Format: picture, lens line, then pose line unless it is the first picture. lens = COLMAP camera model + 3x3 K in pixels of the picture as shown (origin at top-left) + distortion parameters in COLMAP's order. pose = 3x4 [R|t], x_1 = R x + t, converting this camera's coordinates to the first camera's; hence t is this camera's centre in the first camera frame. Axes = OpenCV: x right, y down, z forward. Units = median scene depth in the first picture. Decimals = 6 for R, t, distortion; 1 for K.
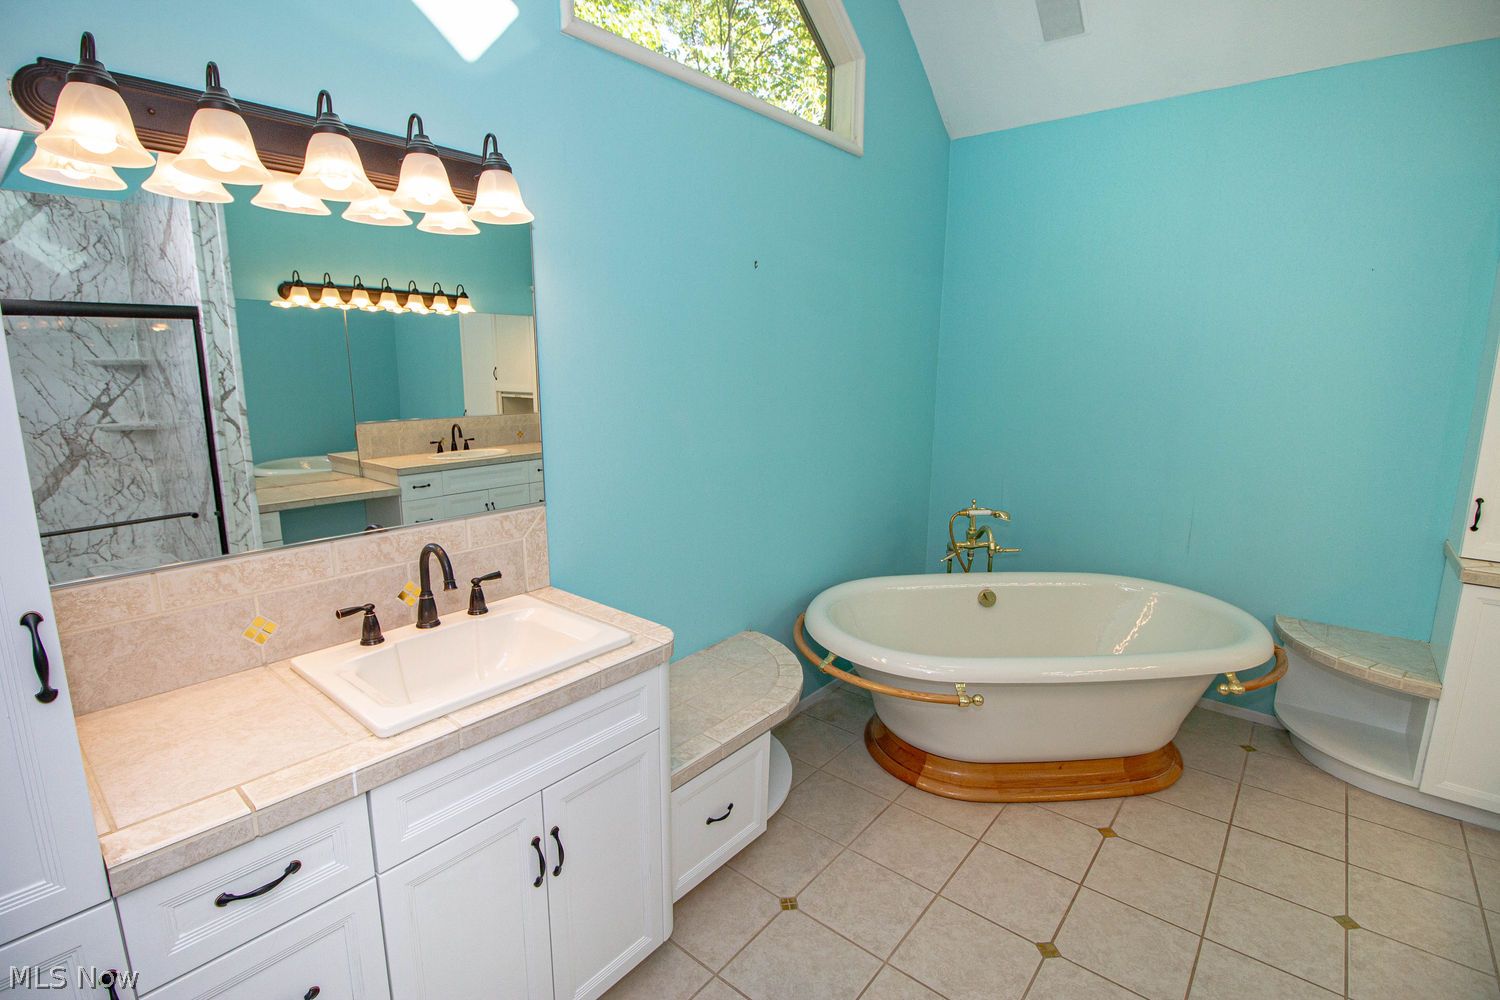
lens RADIAL K [[704.5, 0, 747.1], [0, 704.5, 503.0], [0, 0, 1]] dist [-0.011295, -0.003647]
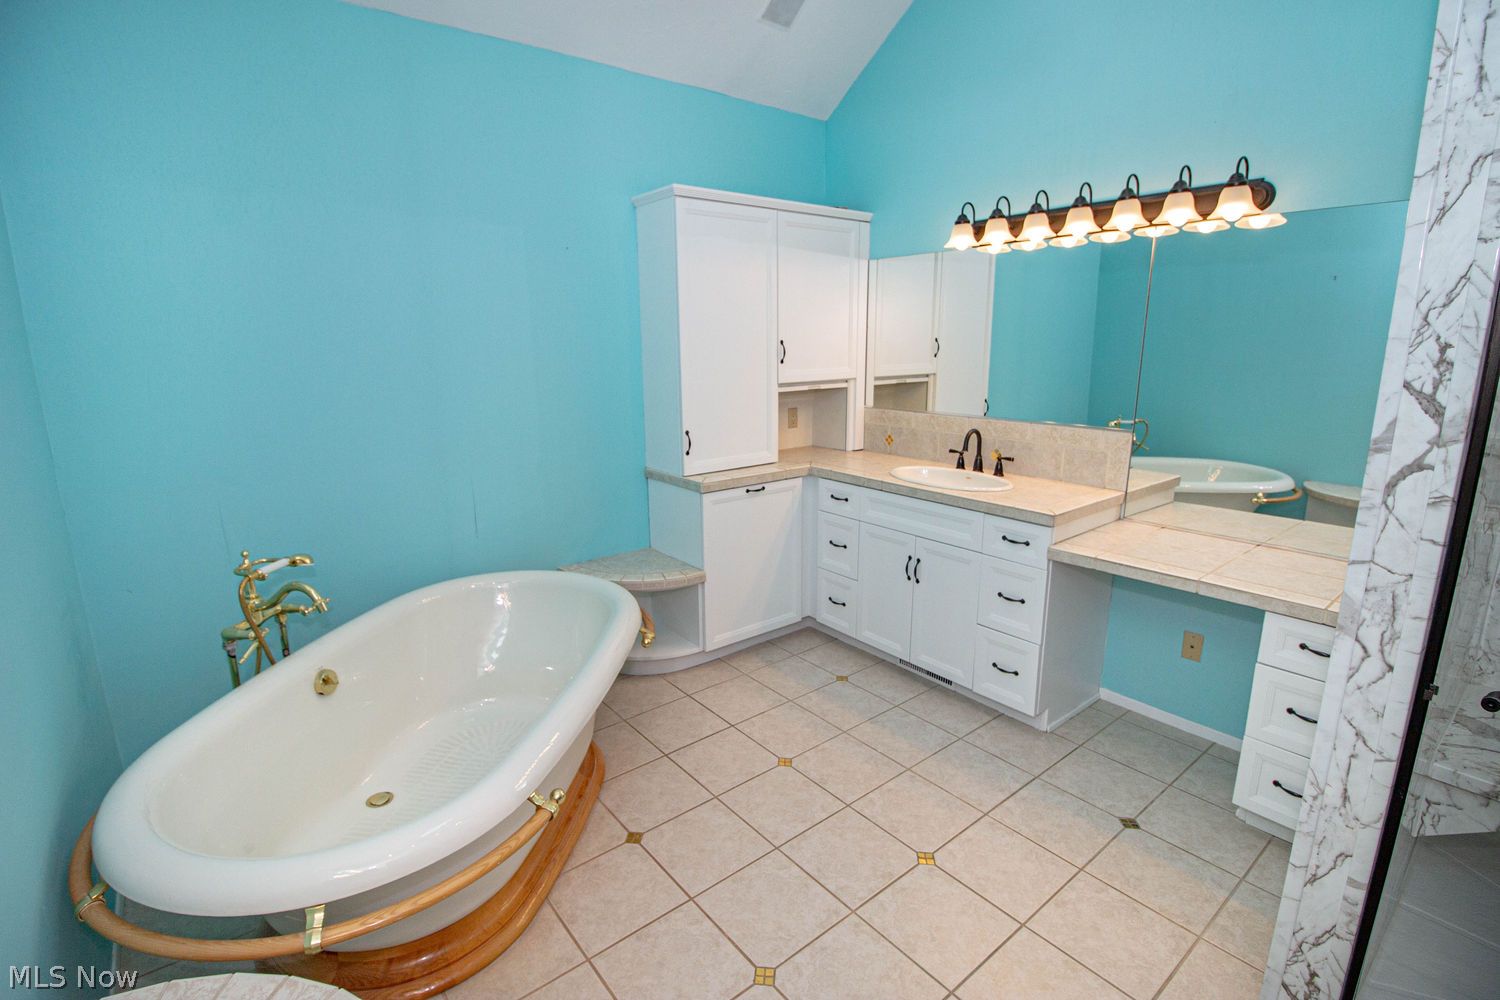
lens RADIAL K [[704.5, 0, 749.1], [0, 704.5, 491.7], [0, 0, 1]] dist [-0.011295, -0.003647]
pose [[0.193666, -0.217906, 0.956562, -0.236316], [0.196299, 0.963911, 0.179837, -0.105564], [-0.961228, 0.152944, 0.229451, 0.539030]]
